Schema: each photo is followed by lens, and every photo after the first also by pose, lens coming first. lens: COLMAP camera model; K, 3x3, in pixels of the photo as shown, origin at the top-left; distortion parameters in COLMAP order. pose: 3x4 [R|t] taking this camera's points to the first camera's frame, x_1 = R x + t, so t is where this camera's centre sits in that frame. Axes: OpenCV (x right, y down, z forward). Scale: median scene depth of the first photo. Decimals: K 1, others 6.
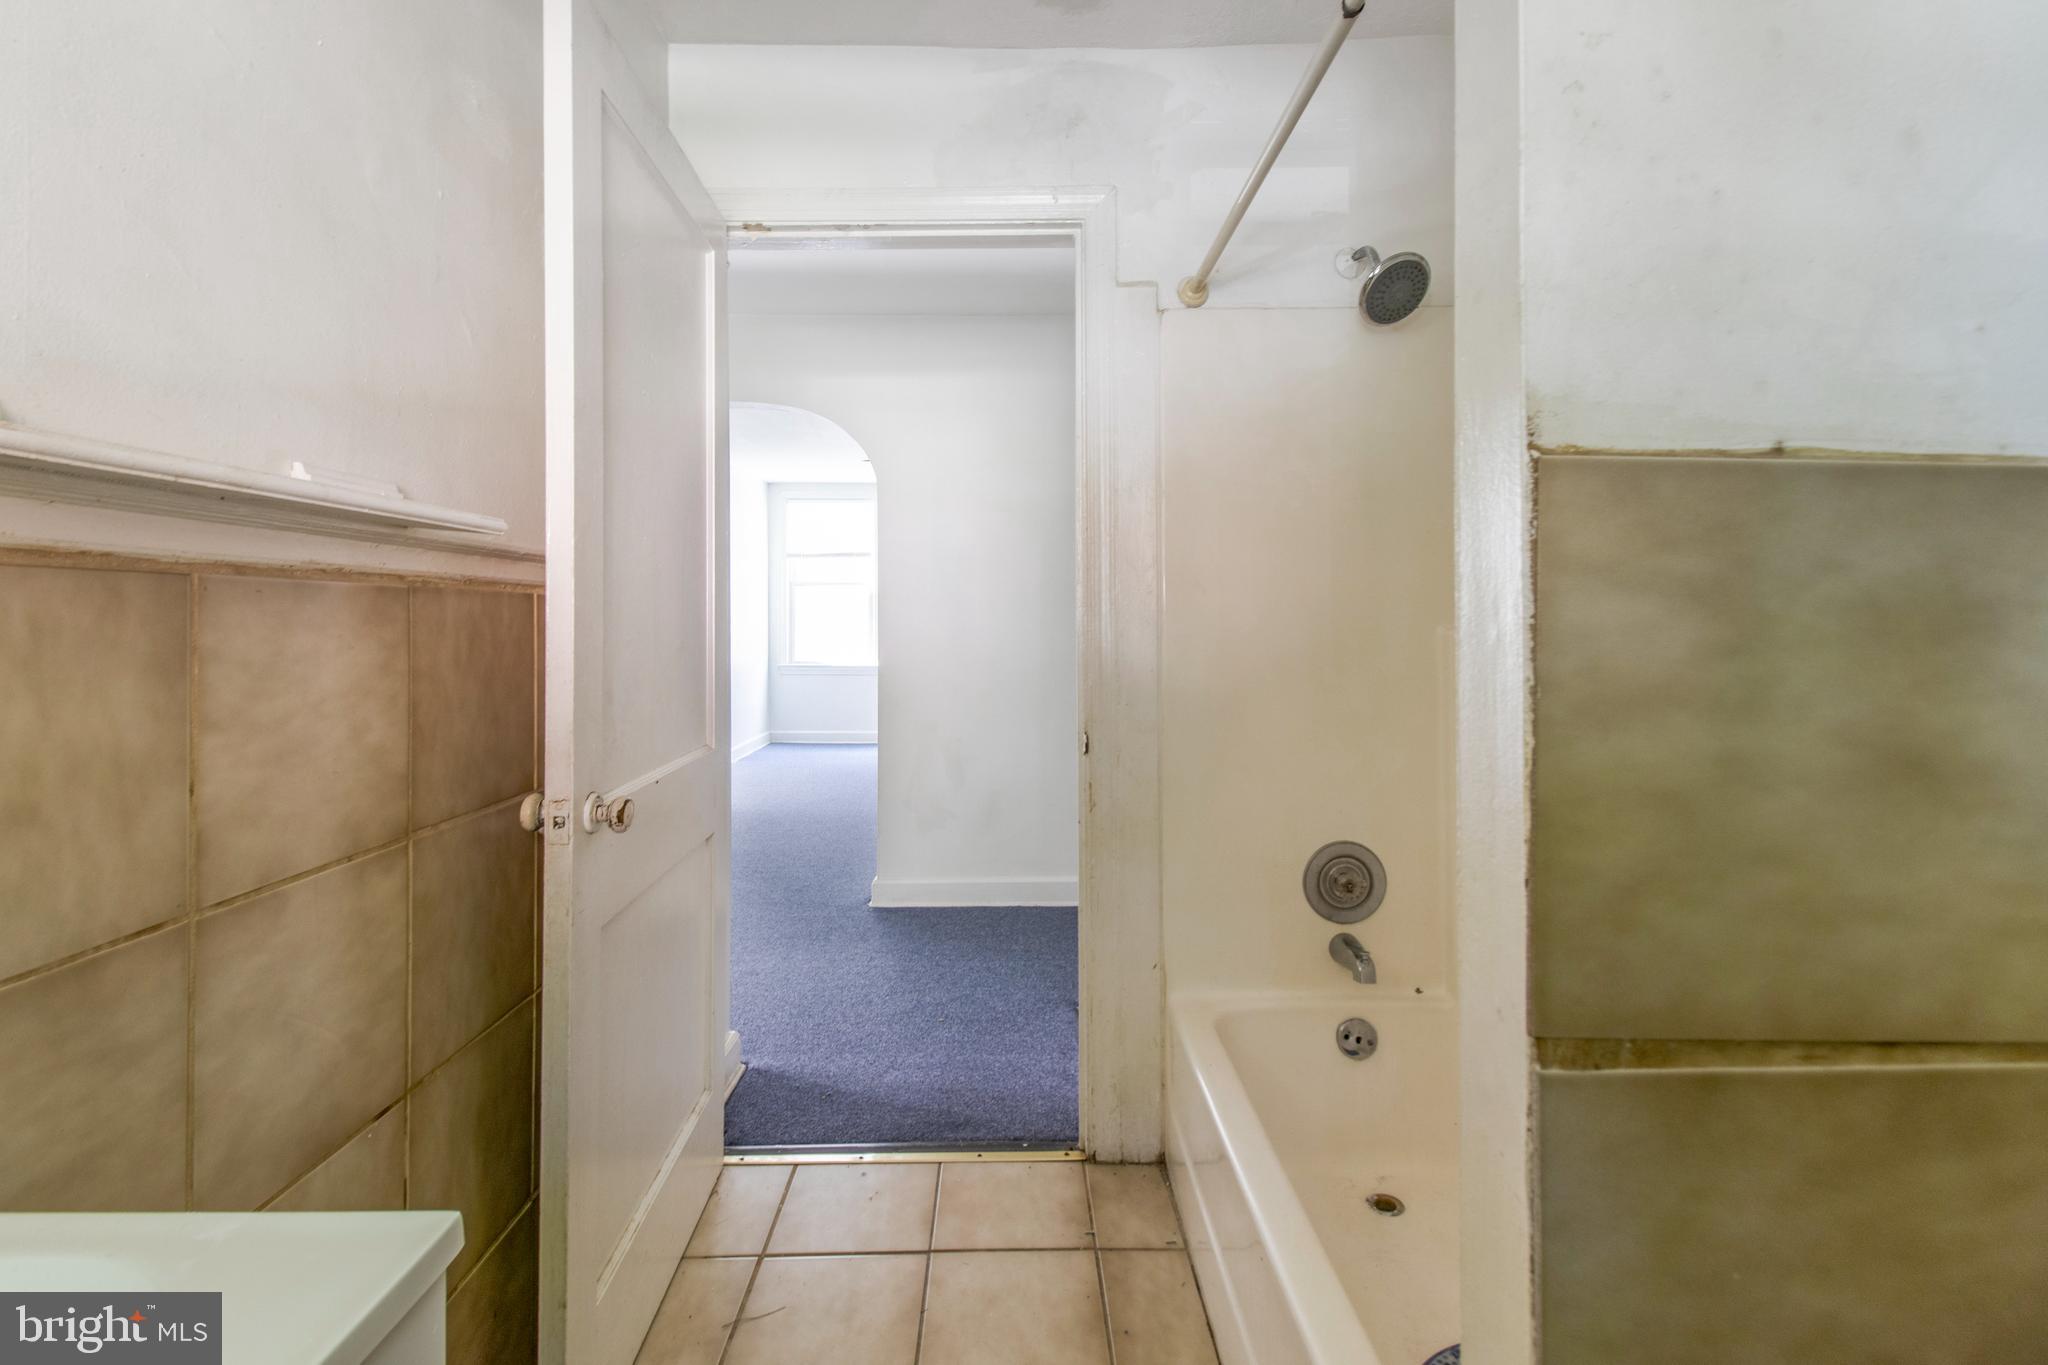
lens RADIAL K [[950.2, 0, 1021.3], [0, 950.2, 628.5], [0, 0, 1]] dist [0.008241, 0.000089]
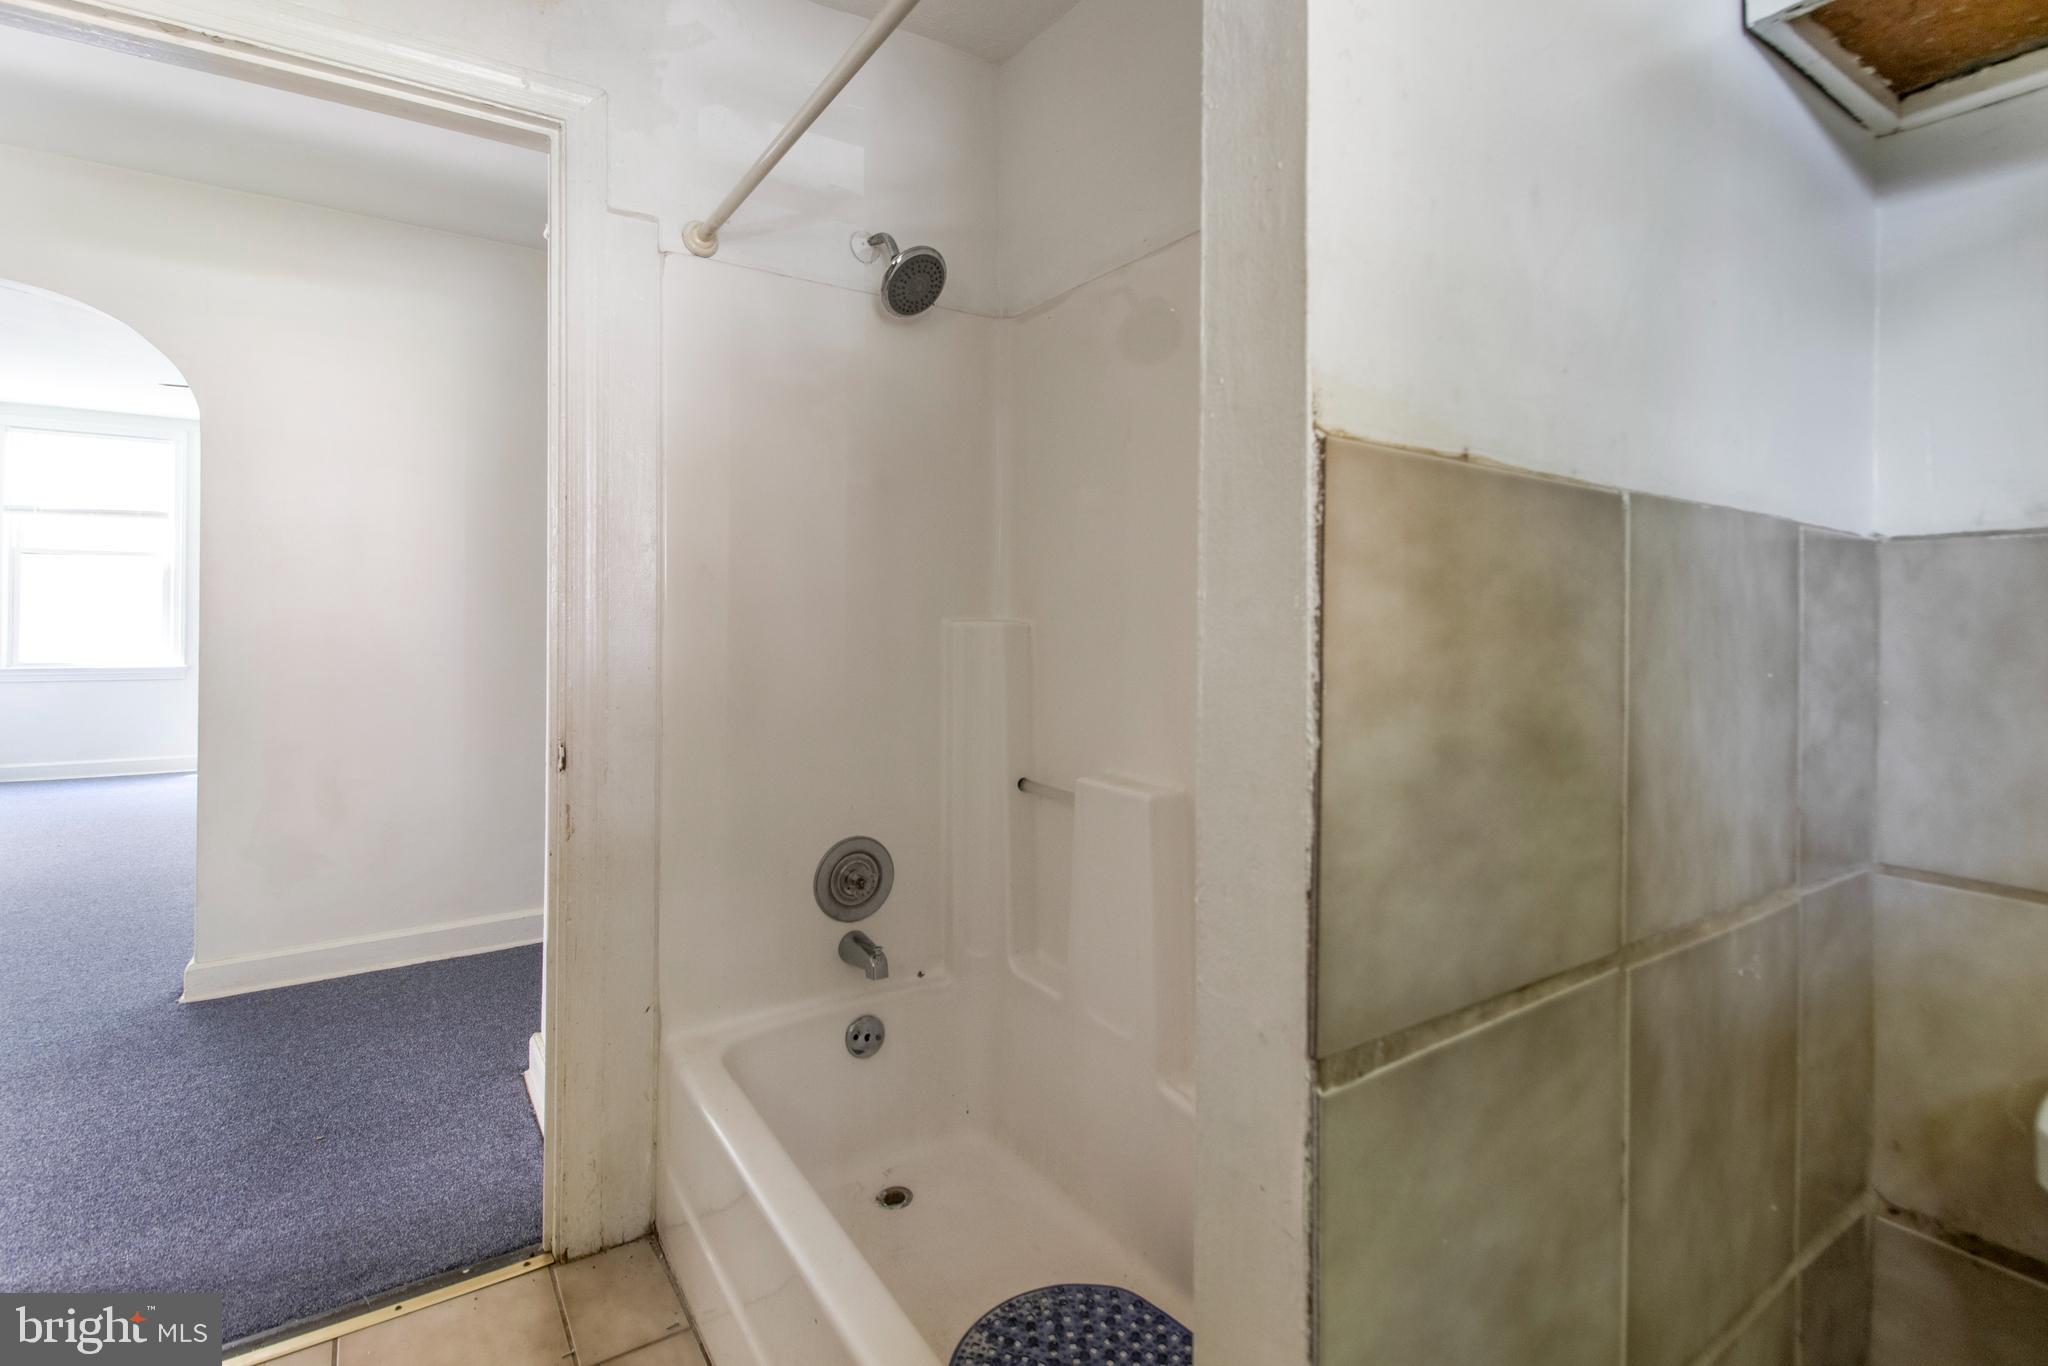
lens RADIAL K [[950.6, 0, 1026.2], [0, 950.6, 623.6], [0, 0, 1]] dist [0.024914, -0.011440]
pose [[0.836340, 0.000502, 0.548211, -0.049524], [-0.003466, 0.999984, 0.004372, -0.000245], [-0.548200, -0.005557, 0.836328, 0.087409]]
